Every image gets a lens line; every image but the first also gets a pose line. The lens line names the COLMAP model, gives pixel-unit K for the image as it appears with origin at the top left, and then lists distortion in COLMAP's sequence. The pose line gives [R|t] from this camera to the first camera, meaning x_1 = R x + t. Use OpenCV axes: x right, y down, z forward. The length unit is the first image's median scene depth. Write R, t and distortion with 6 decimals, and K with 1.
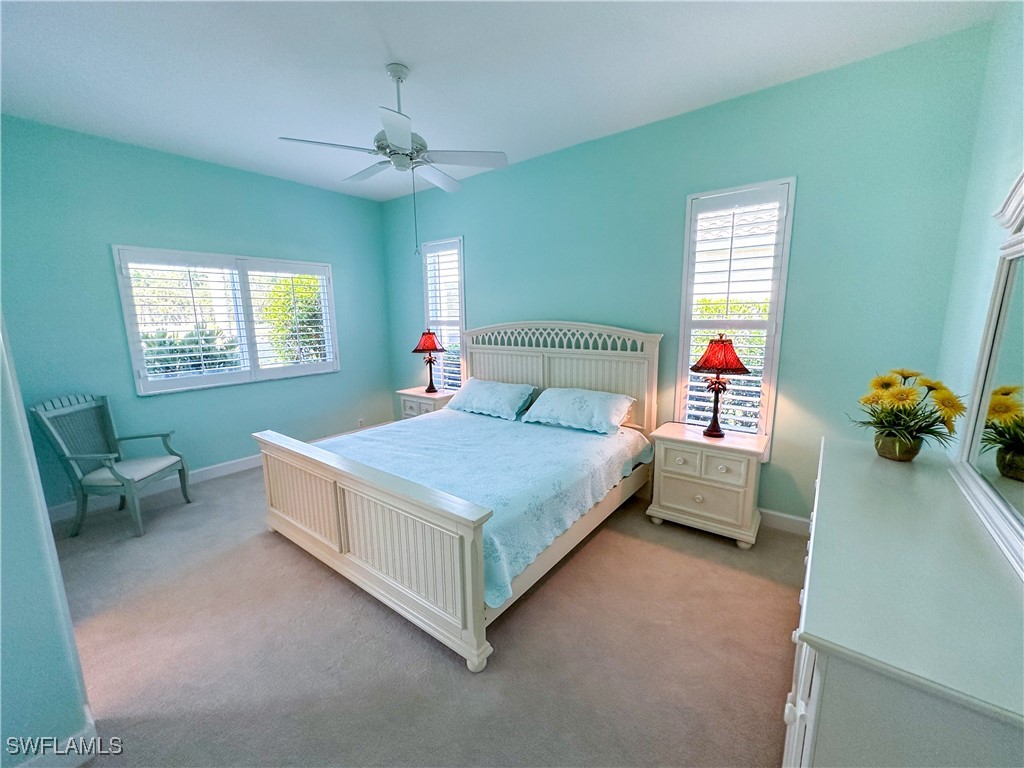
lens RADIAL K [[409.9, 0, 510.9], [0, 409.9, 384.9], [0, 0, 1]] dist [-0.002759, -0.000029]
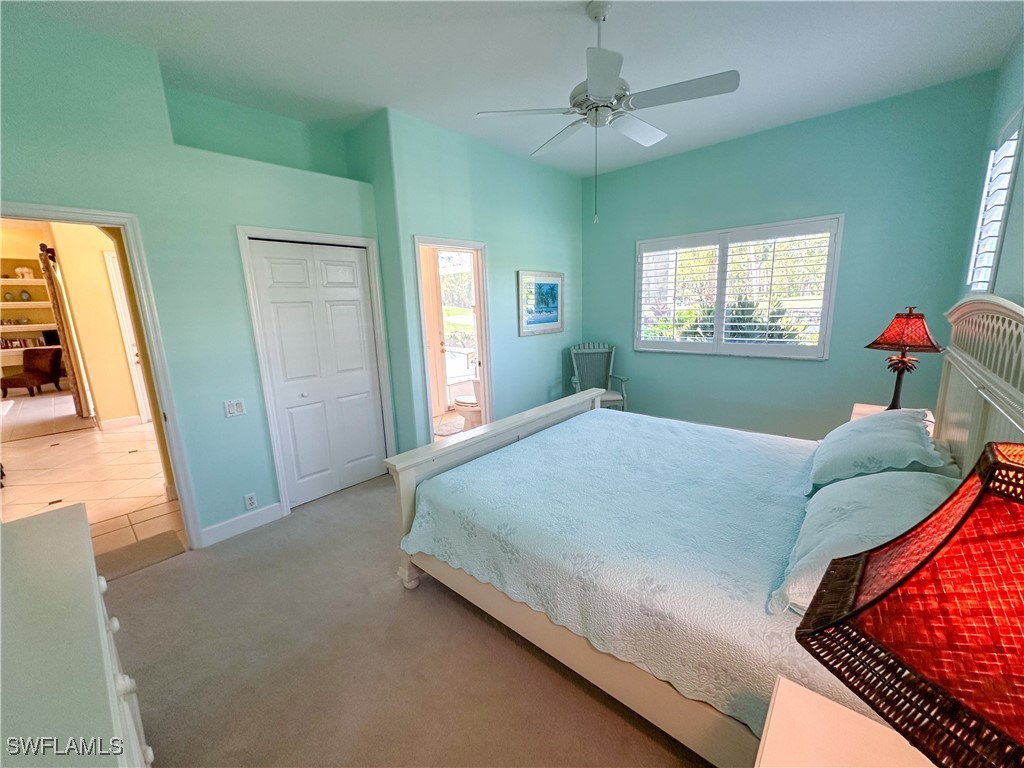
lens RADIAL K [[409.9, 0, 510.9], [0, 409.9, 384.9], [0, 0, 1]] dist [-0.002759, -0.000029]
pose [[-0.070724, 0.215102, -0.974027, 0.516827], [-0.130677, 0.966059, 0.222831, -0.115665], [0.988899, 0.143043, -0.040214, 0.662684]]
